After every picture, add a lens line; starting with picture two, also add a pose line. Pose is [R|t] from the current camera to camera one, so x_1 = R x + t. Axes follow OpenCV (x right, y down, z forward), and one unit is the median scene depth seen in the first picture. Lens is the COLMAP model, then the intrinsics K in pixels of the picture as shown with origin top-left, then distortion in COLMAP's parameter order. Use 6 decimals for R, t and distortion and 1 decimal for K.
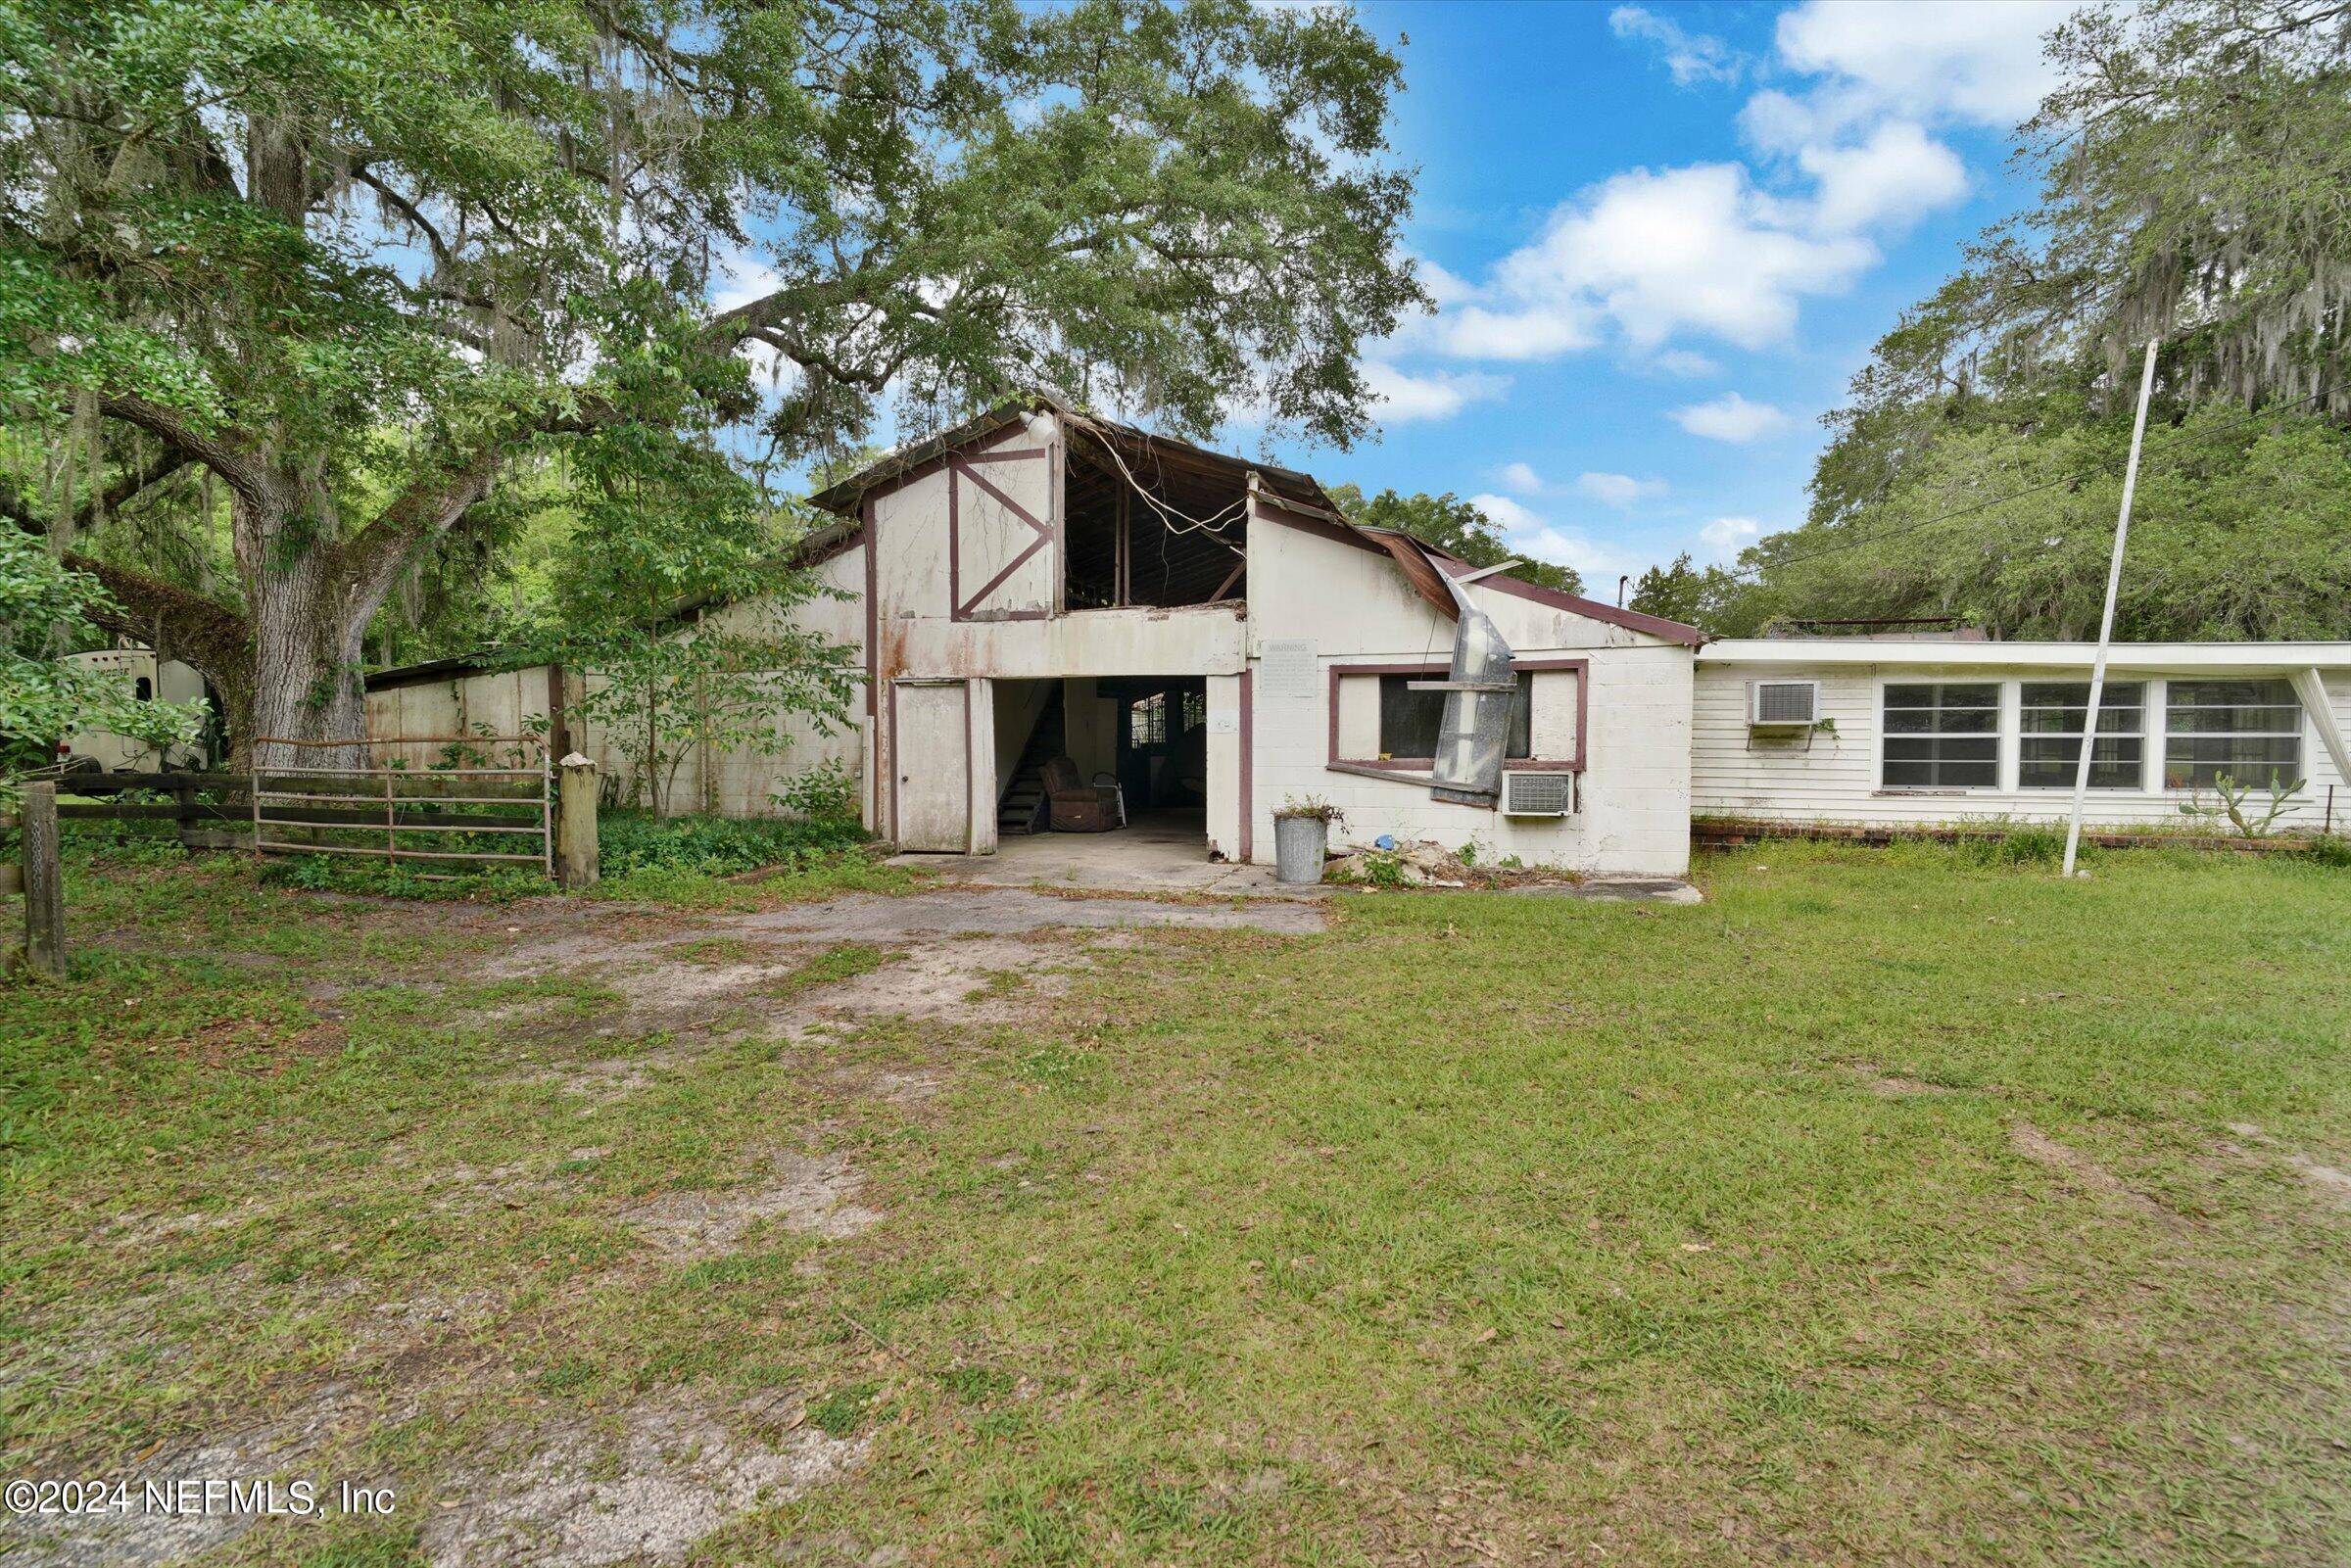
lens RADIAL K [[1092.2, 0, 1163.5], [0, 1092.2, 781.8], [0, 0, 1]] dist [-0.010235, 0.000541]
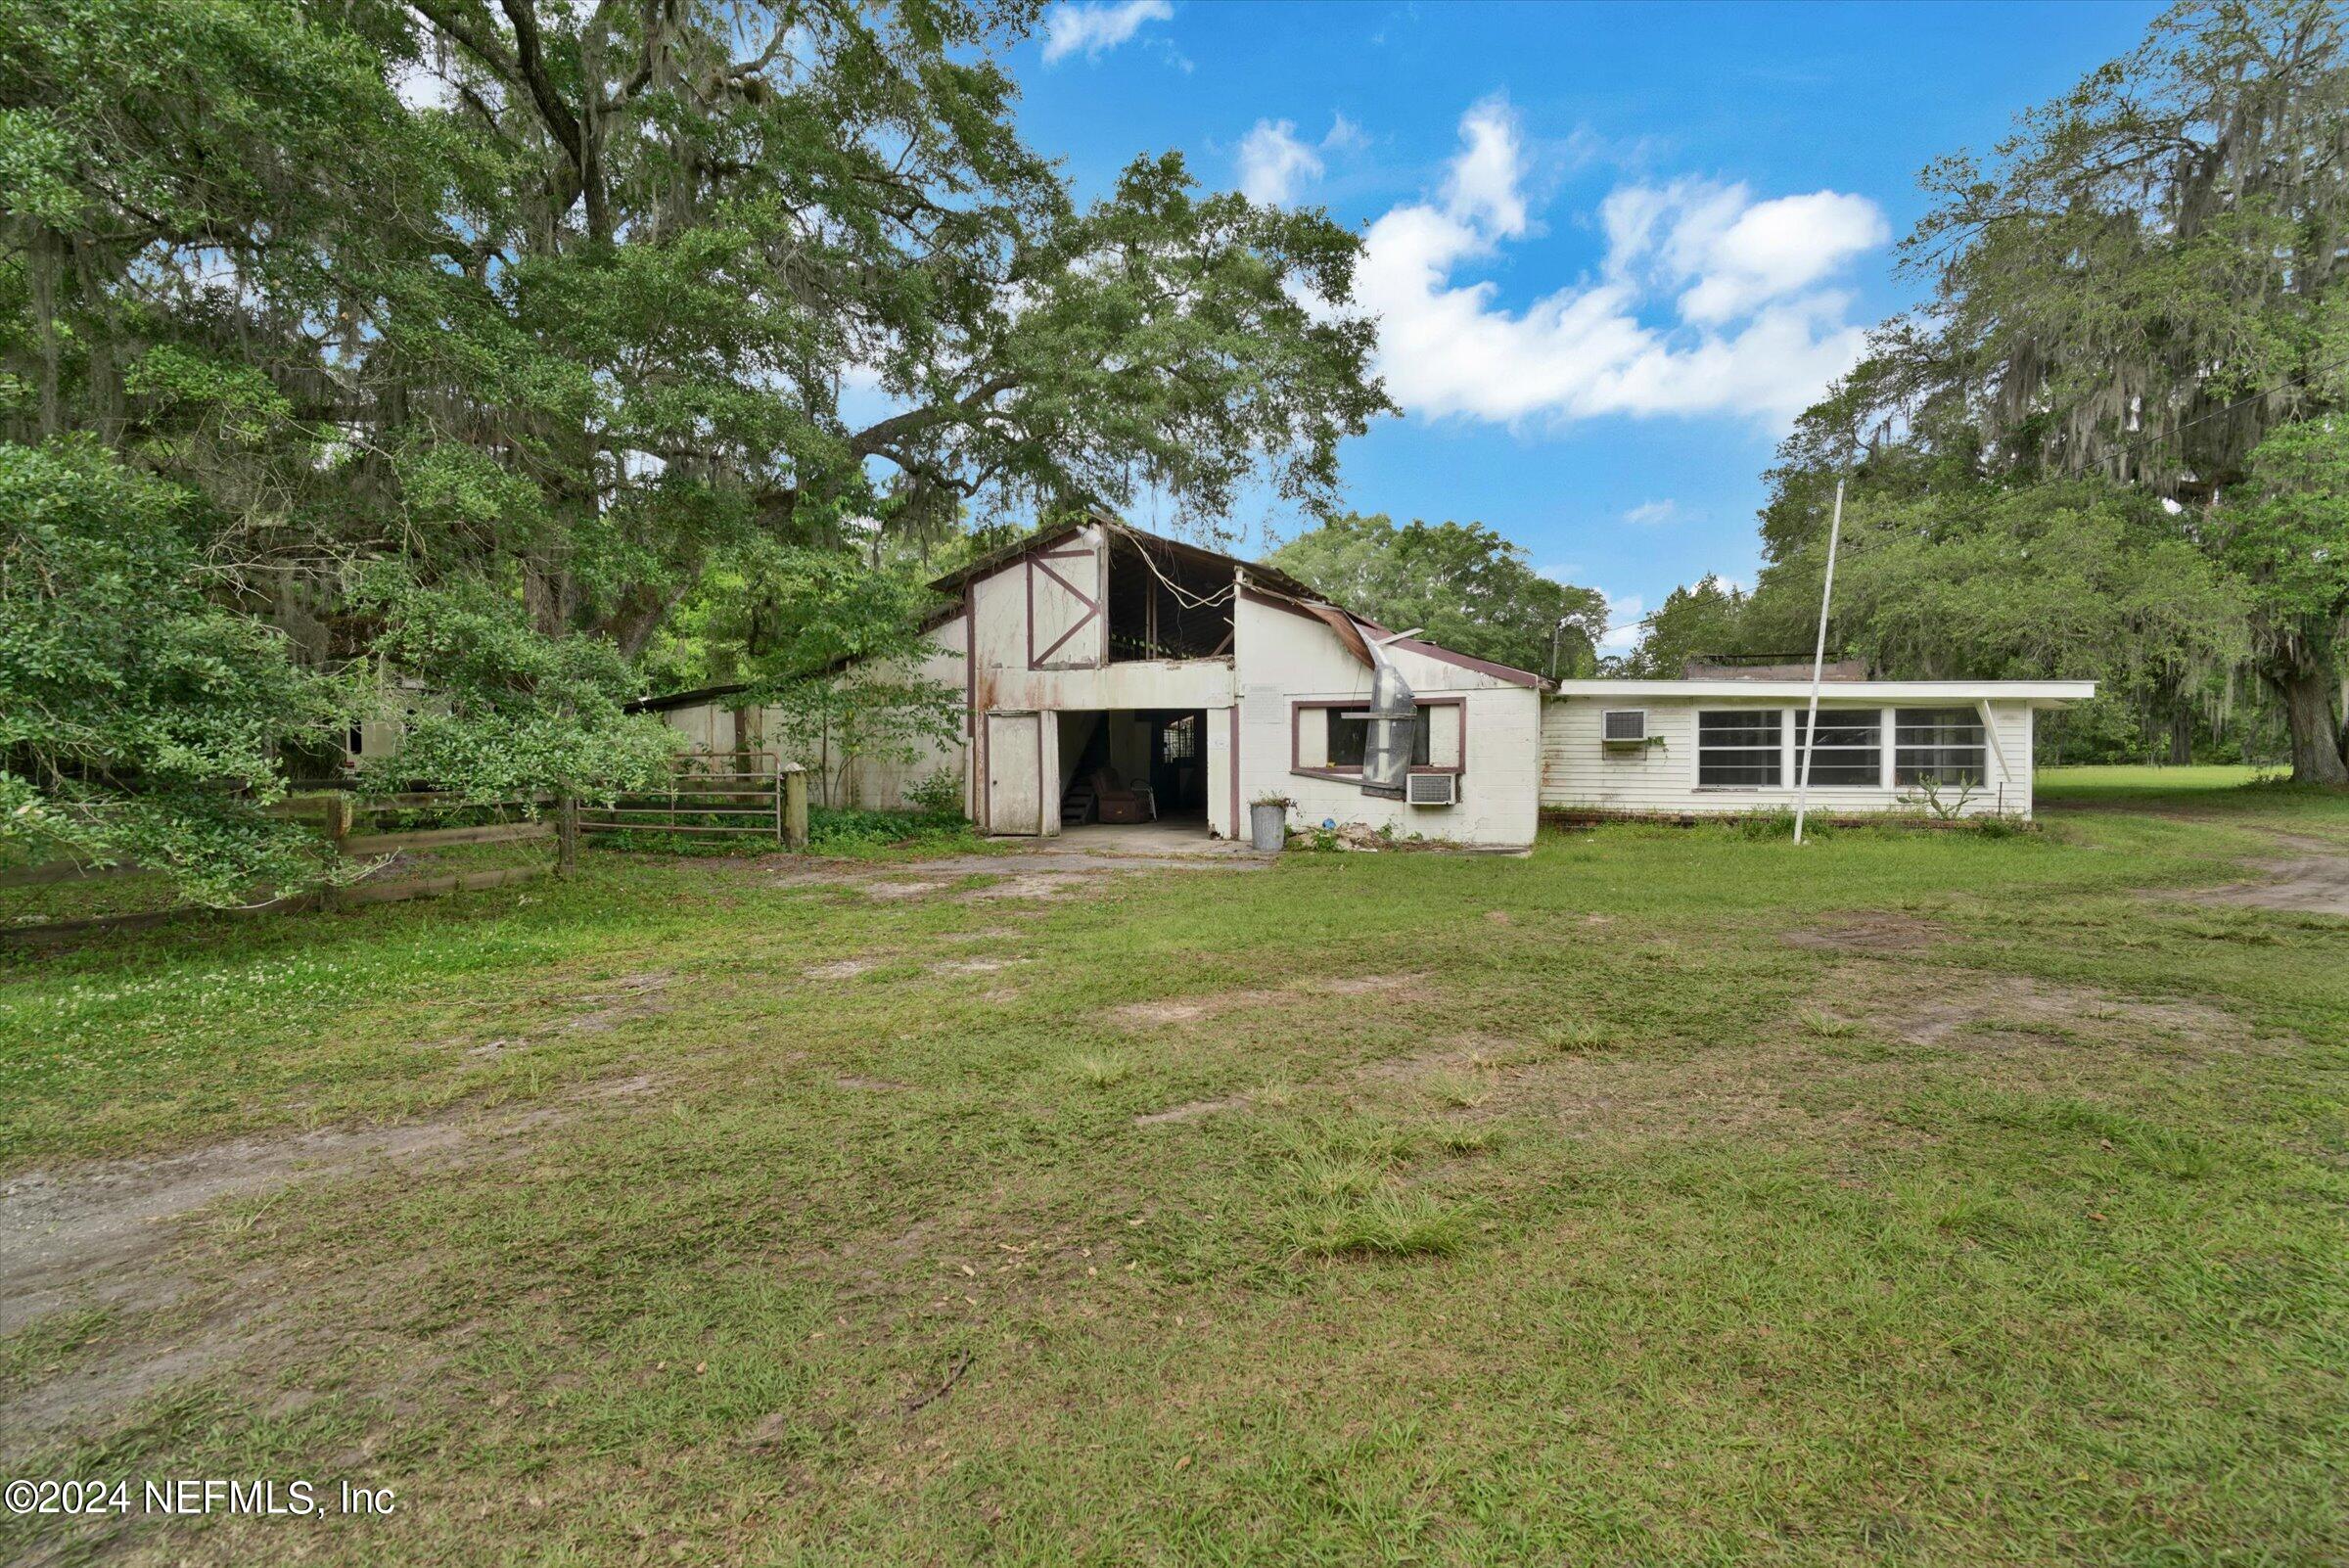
lens RADIAL K [[1091.4, 0, 1183.8], [0, 1091.4, 780.8], [0, 0, 1]] dist [-0.010235, 0.000541]
pose [[0.999598, -0.003121, -0.028174, 0.046764], [0.002682, 0.999875, -0.015593, 0.018795], [0.028219, 0.015511, 0.999481, -0.409464]]
